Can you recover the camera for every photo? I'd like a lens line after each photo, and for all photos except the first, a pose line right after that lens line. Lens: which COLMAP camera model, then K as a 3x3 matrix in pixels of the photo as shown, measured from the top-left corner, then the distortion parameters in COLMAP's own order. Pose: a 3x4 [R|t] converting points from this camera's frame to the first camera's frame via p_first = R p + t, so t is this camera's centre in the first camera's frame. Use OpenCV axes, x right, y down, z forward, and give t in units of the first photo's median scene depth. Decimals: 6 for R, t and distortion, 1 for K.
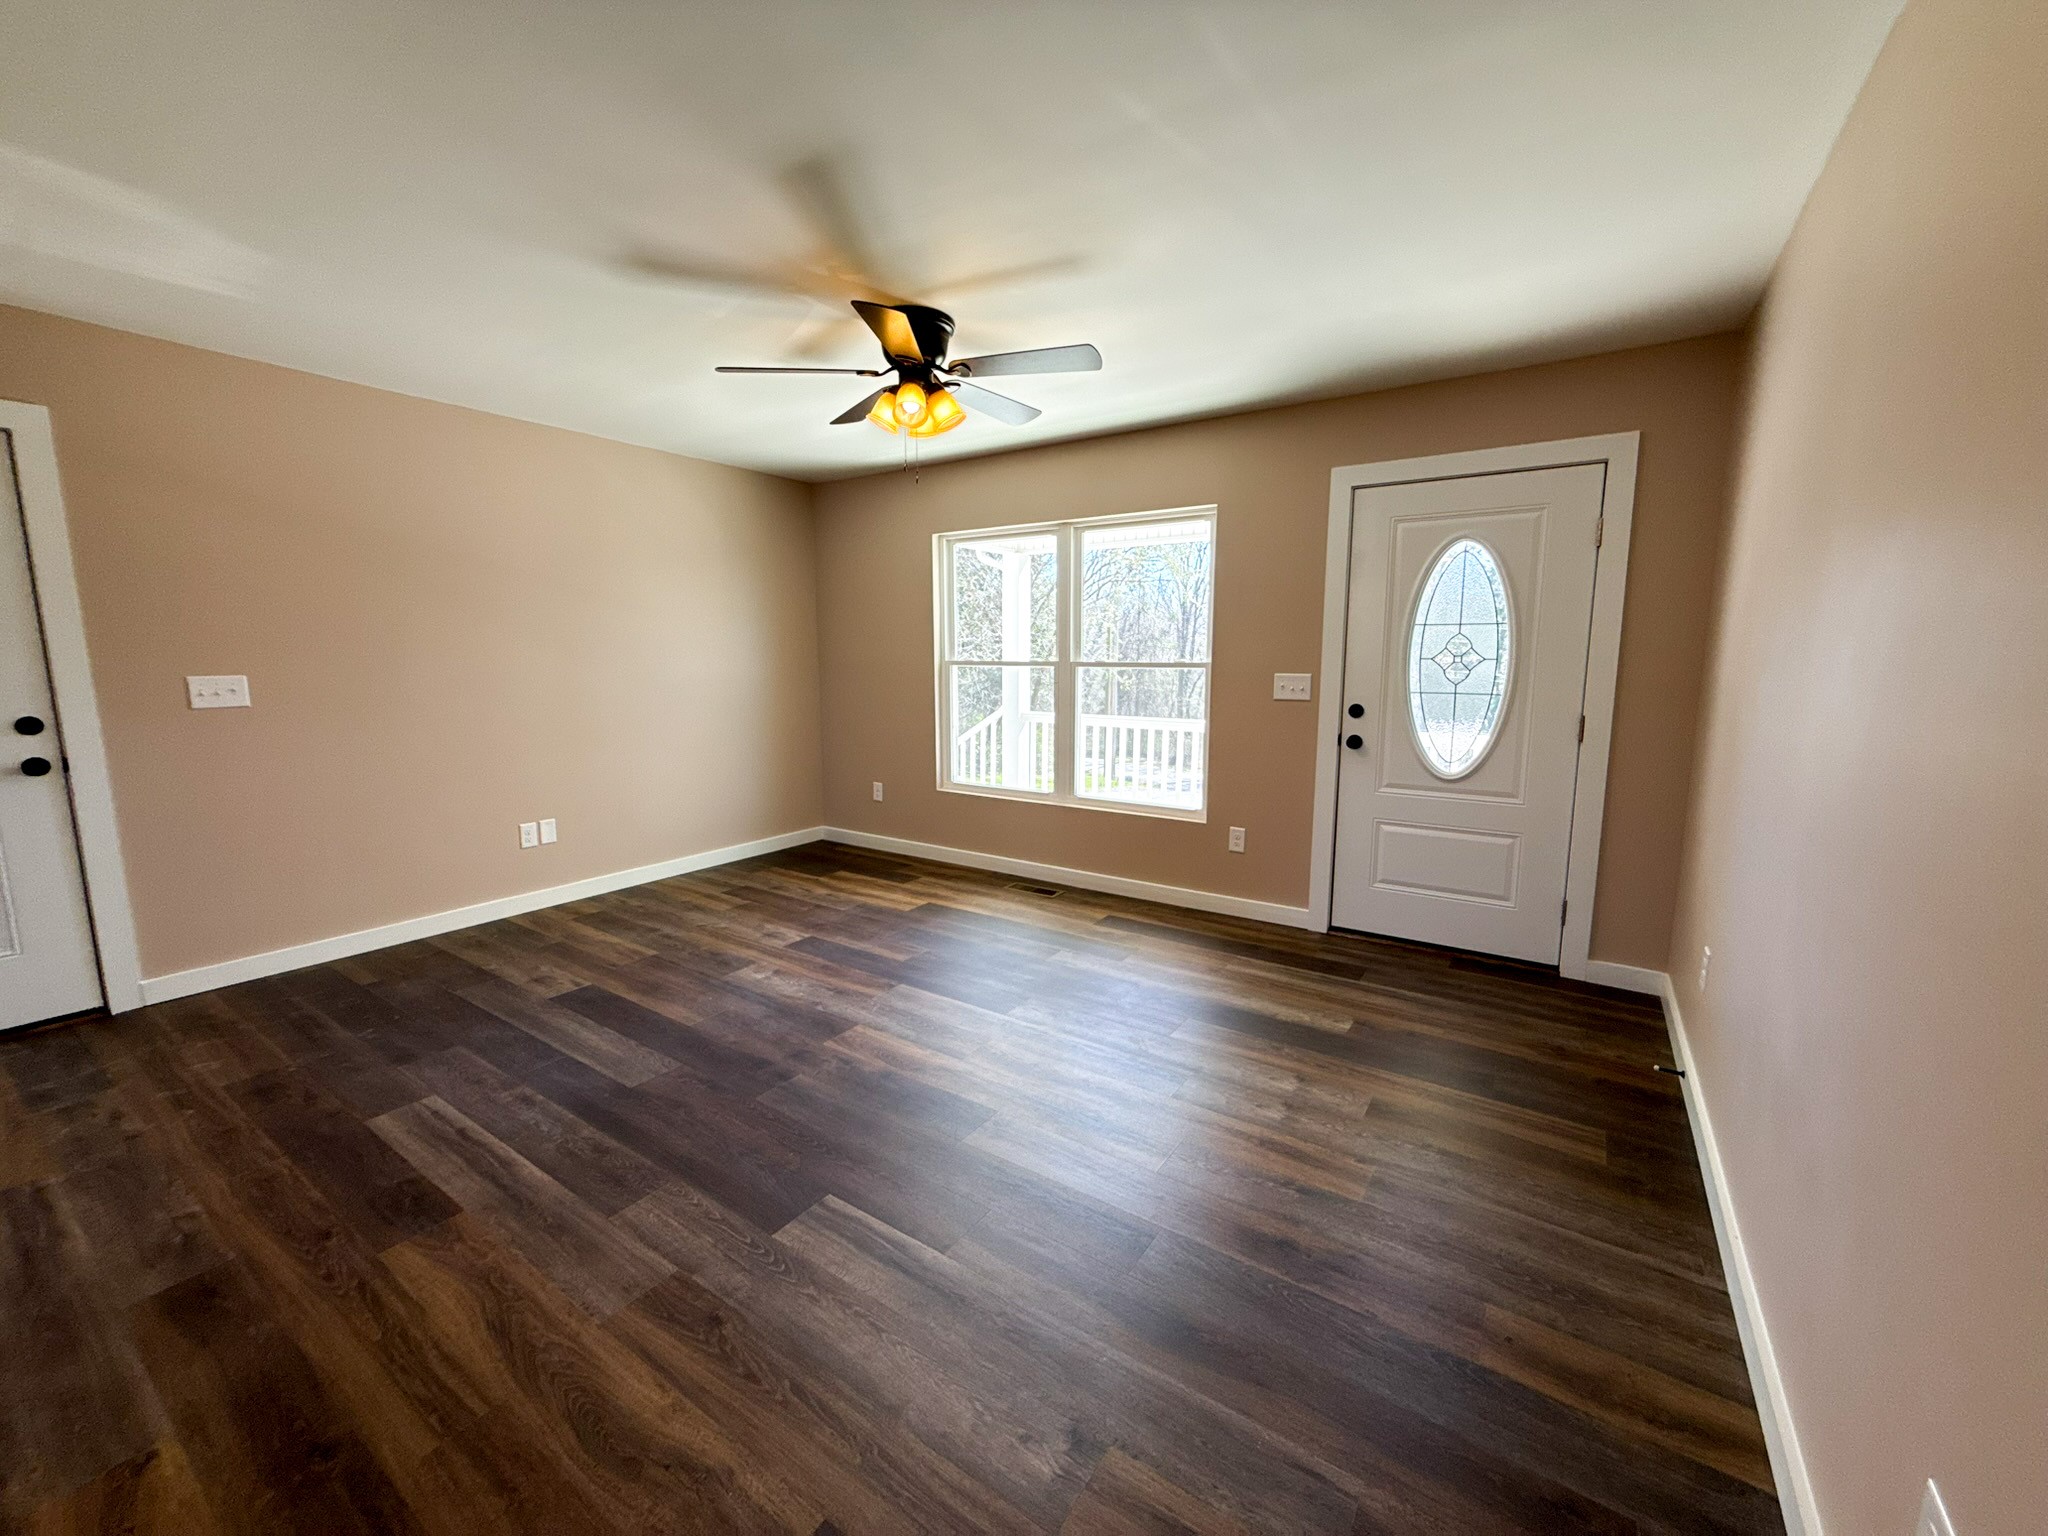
lens RADIAL K [[813.8, 0, 1017.9], [0, 813.8, 762.4], [0, 0, 1]] dist [0.000119, -0.000096]
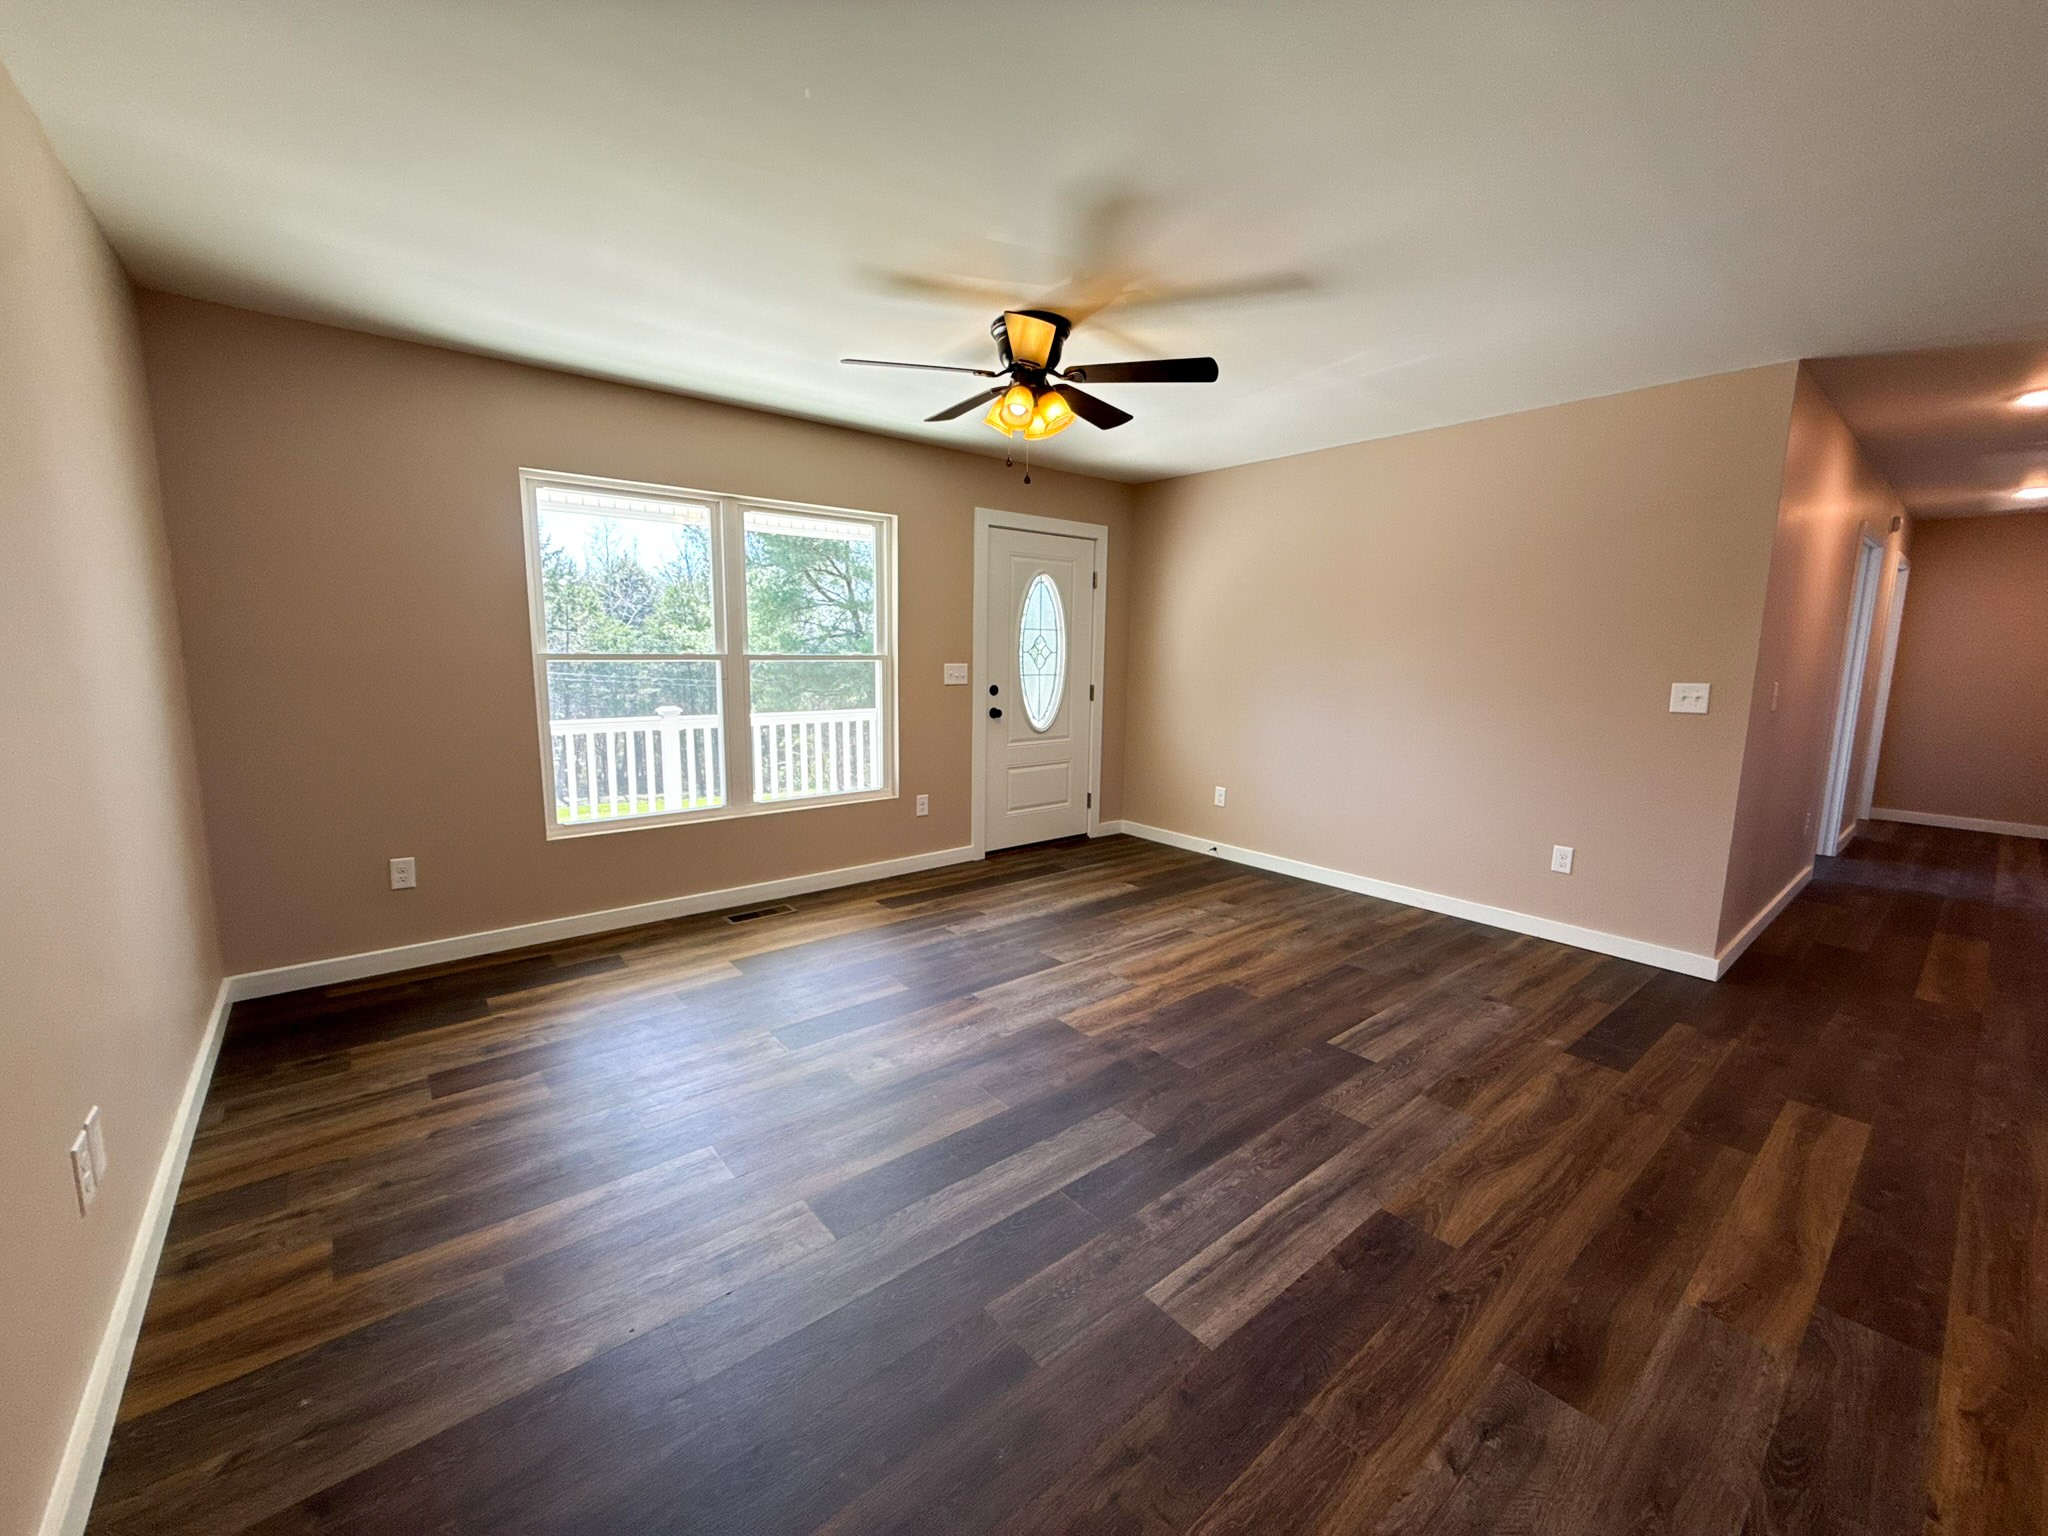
lens RADIAL K [[813.8, 0, 1017.9], [0, 813.8, 762.4], [0, 0, 1]] dist [0.000119, -0.000096]
pose [[0.284357, -0.131776, 0.949619, -0.913424], [0.115971, 0.987963, 0.102370, -0.081147], [-0.951678, 0.081018, 0.296216, 0.585724]]
